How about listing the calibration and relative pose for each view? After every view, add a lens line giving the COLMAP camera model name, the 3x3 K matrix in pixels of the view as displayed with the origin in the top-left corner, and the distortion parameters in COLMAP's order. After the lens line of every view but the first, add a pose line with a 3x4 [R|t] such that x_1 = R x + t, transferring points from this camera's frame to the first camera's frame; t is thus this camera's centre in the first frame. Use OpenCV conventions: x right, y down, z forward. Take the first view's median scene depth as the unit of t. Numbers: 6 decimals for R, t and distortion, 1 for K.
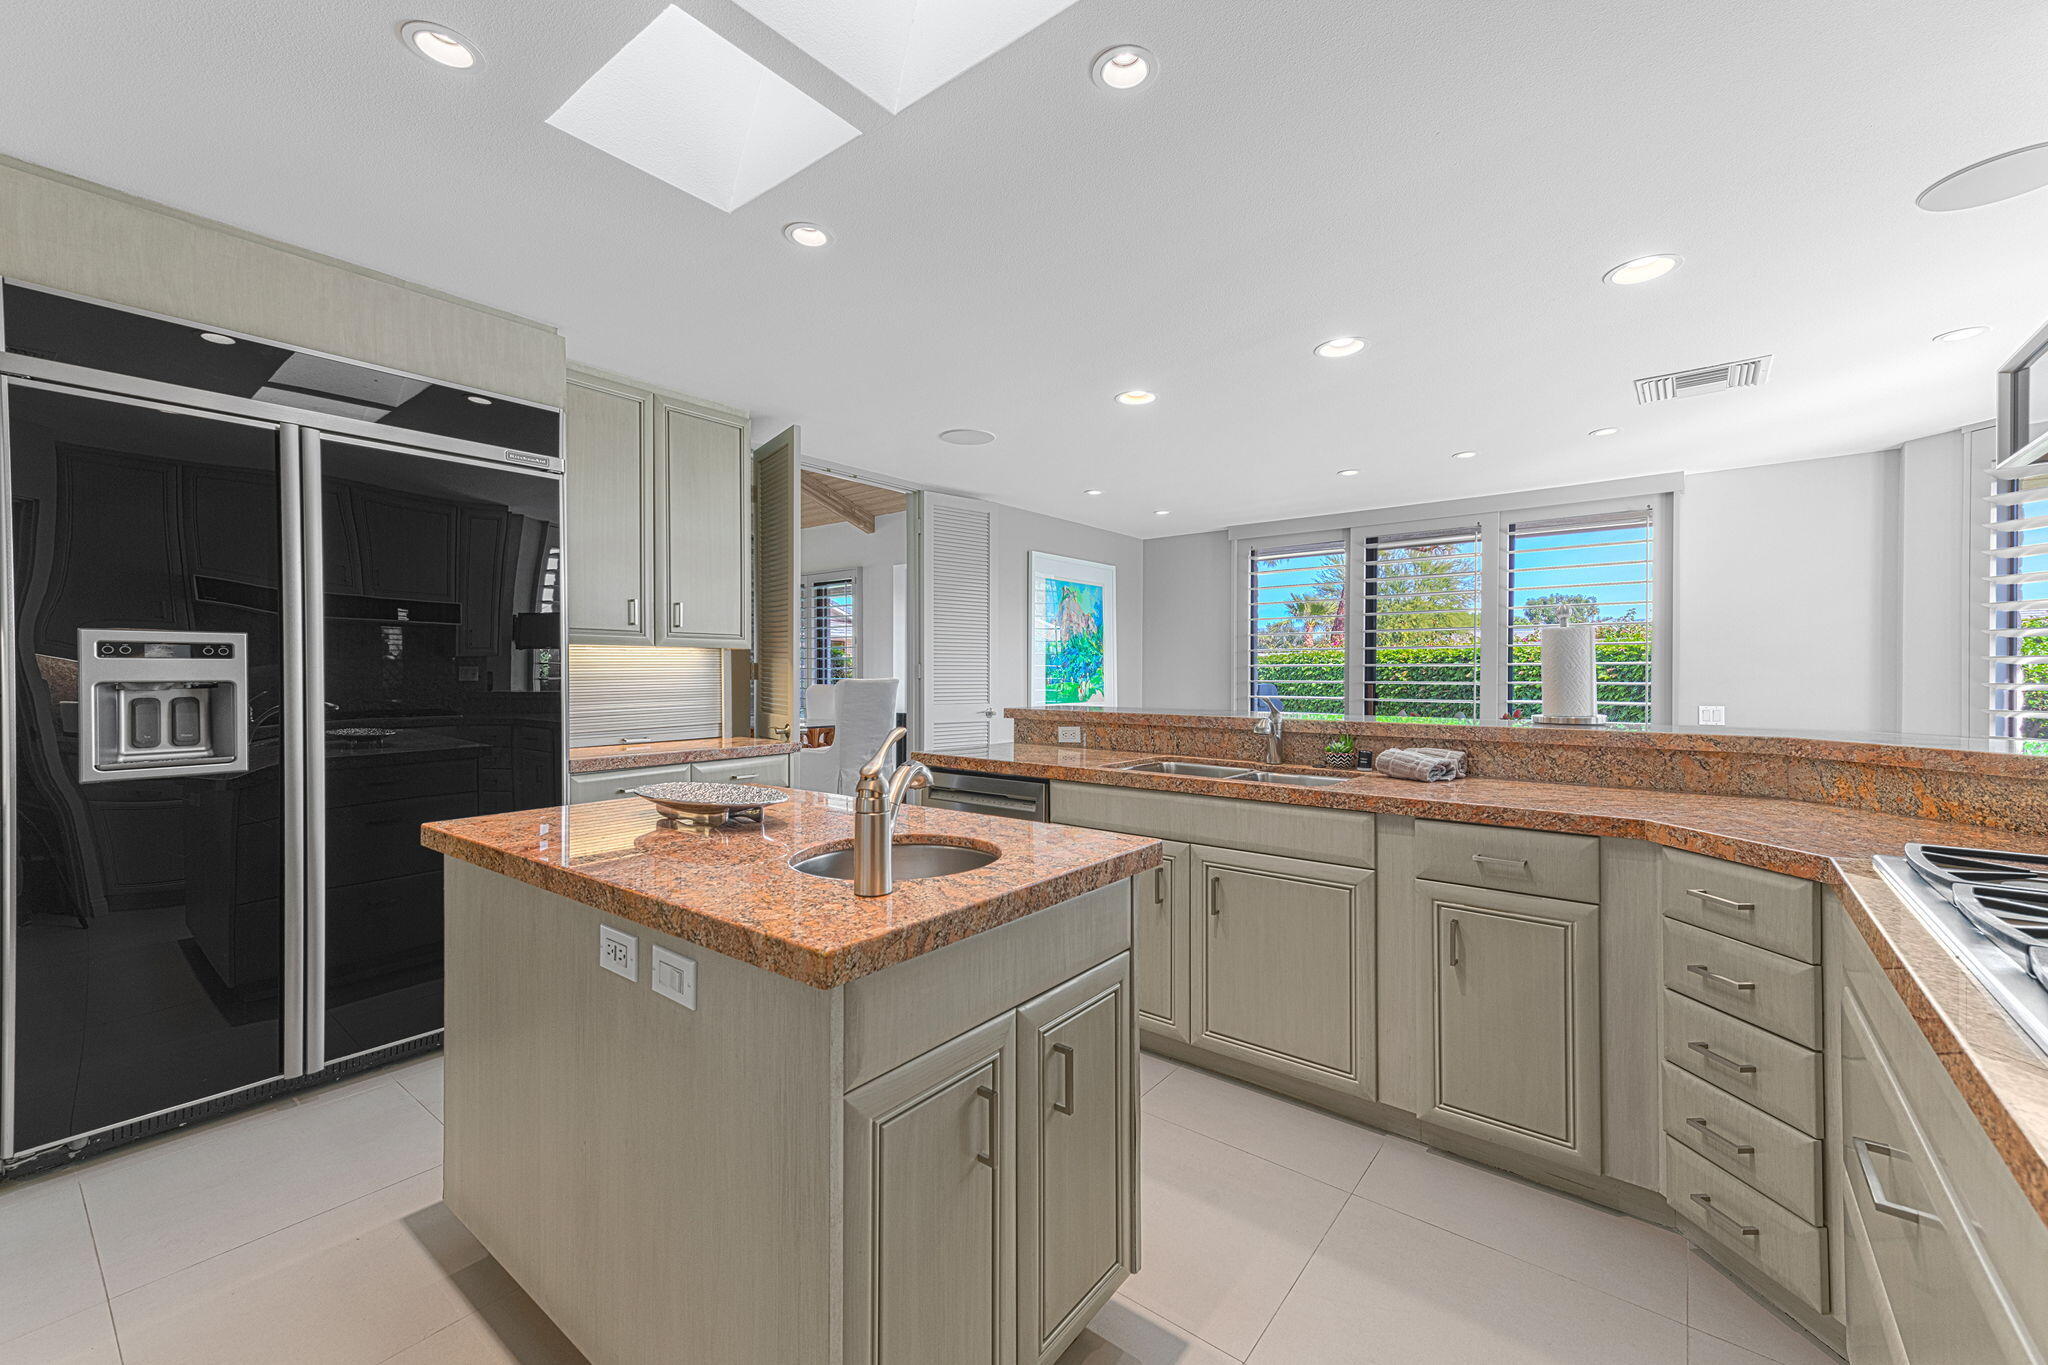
lens RADIAL K [[834.5, 0, 1021.0], [0, 834.5, 684.8], [0, 0, 1]] dist [0.000172, 0.000000]
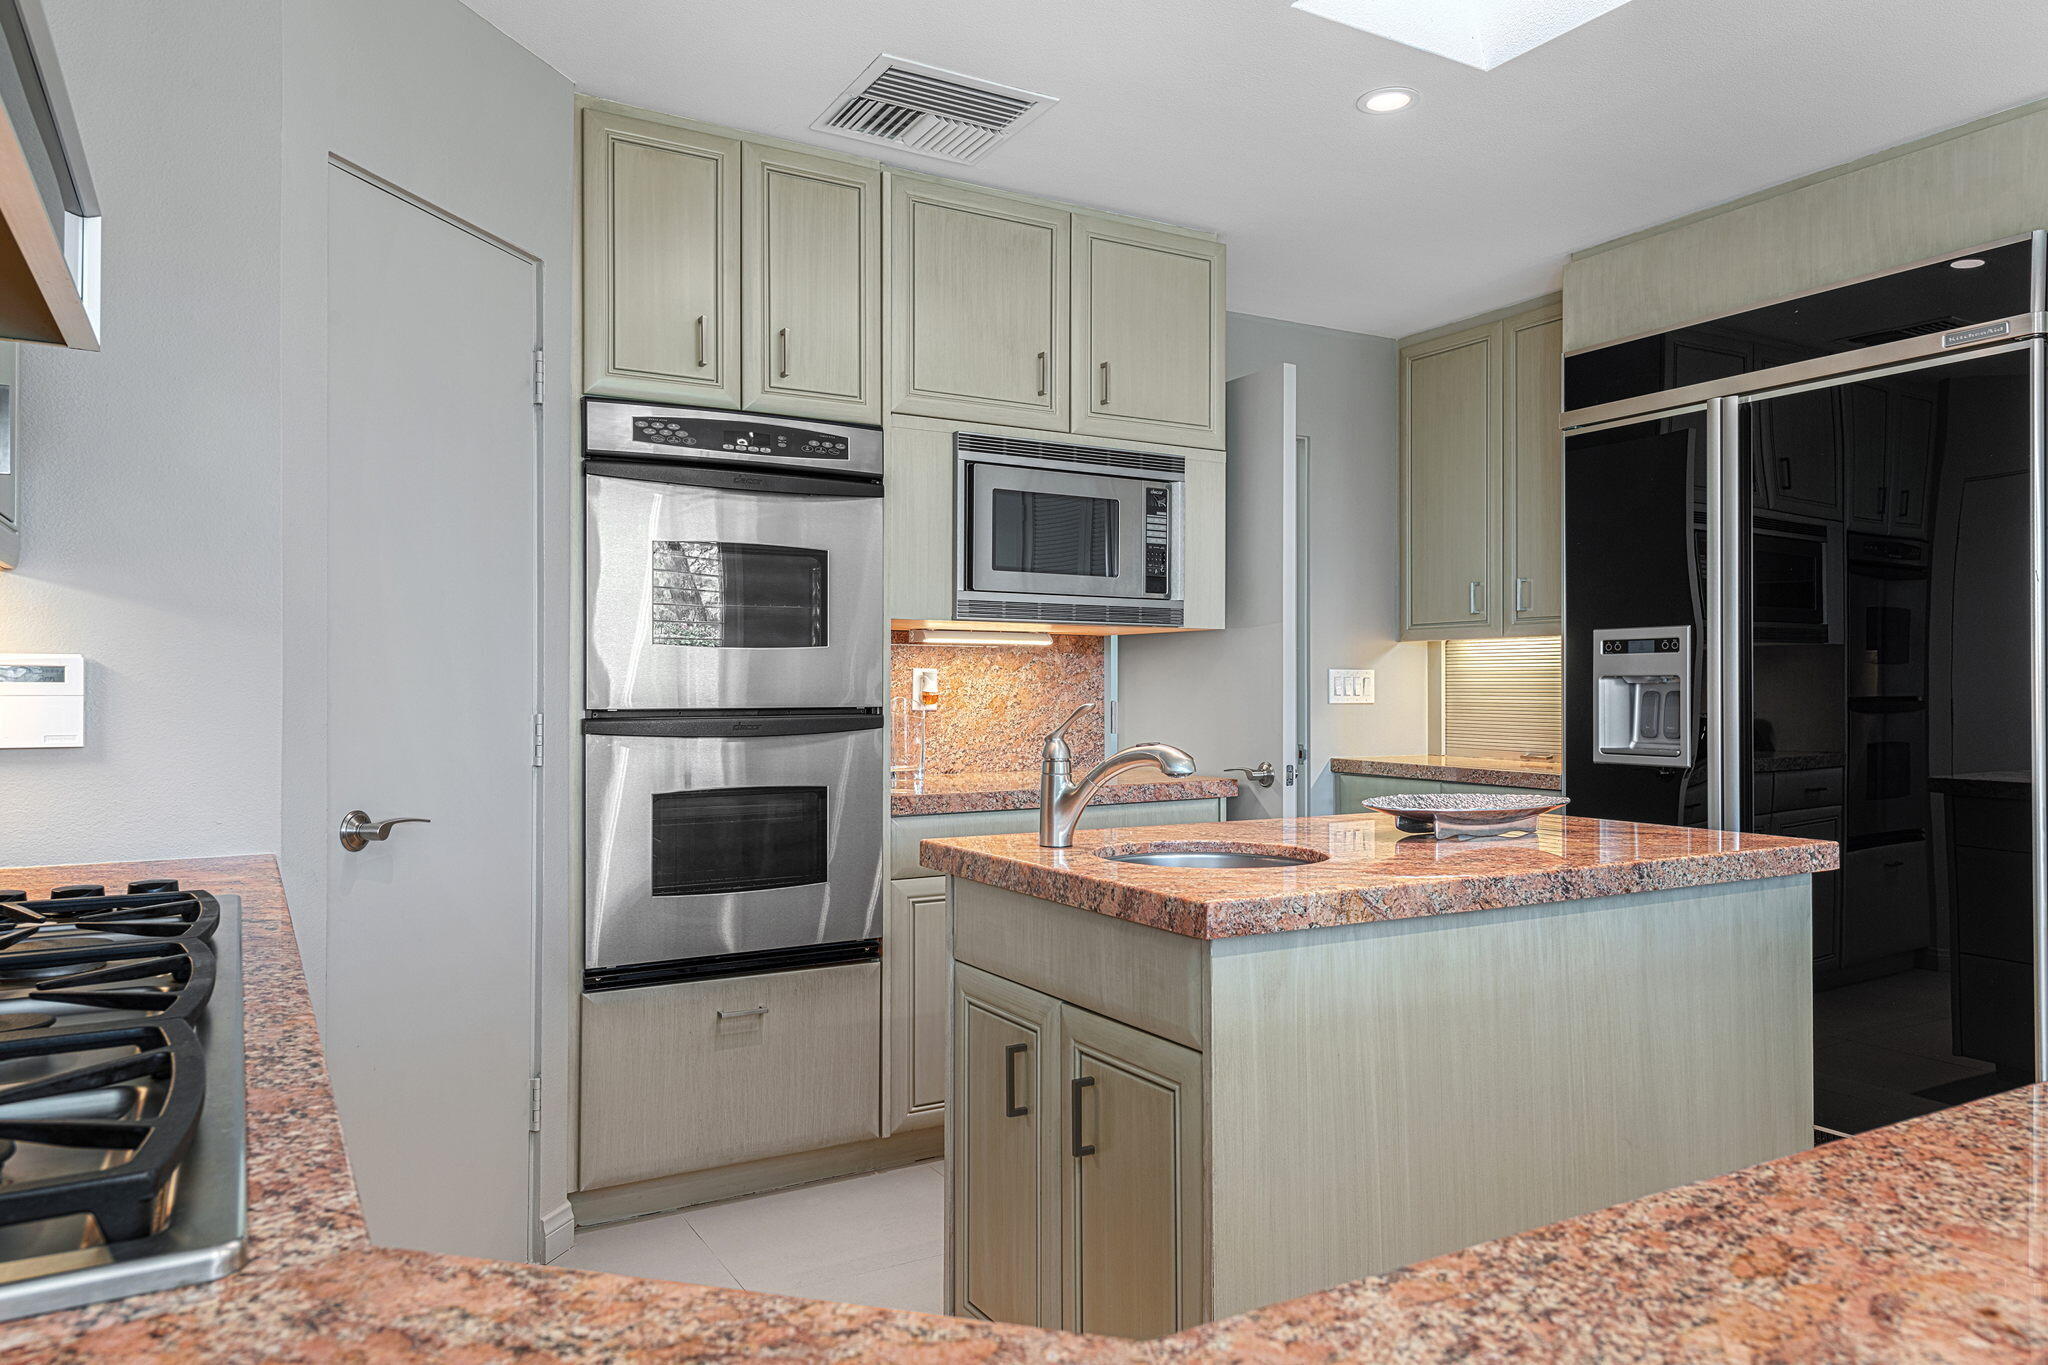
lens RADIAL K [[1327.7, 0, 1020.6], [0, 1327.7, 674.5], [0, 0, 1]] dist [-0.009631, 0.000792]
pose [[-0.360967, -0.008947, -0.932536, 0.864309], [-0.018449, 0.999827, -0.002451, 0.013653], [0.932396, 0.016320, -0.361070, 0.915930]]
